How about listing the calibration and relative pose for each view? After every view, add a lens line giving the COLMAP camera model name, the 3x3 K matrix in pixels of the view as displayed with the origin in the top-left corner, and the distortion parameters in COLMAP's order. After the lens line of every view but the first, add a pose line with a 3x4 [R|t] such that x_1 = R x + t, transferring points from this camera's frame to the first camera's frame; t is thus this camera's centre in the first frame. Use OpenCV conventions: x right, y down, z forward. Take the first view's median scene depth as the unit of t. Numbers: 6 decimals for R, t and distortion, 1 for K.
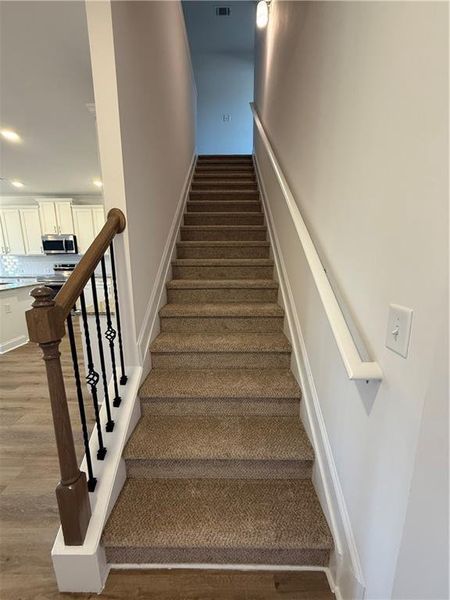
lens RADIAL K [[240.8, 0, 225.9], [0, 240.8, 298.4], [0, 0, 1]] dist [0.000266, 0.000019]
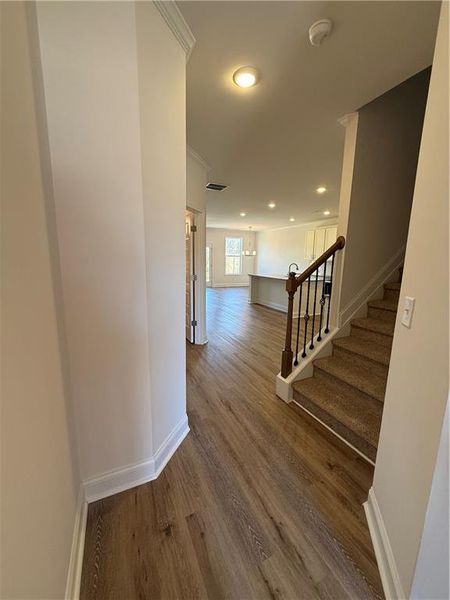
lens RADIAL K [[240.8, 0, 227.6], [0, 240.8, 298.6], [0, 0, 1]] dist [0.000266, 0.000019]
pose [[0.446059, 0.174945, -0.877739, 0.910206], [-0.194136, 0.976273, 0.095926, 0.093134], [0.873695, 0.127612, 0.469439, -0.604339]]
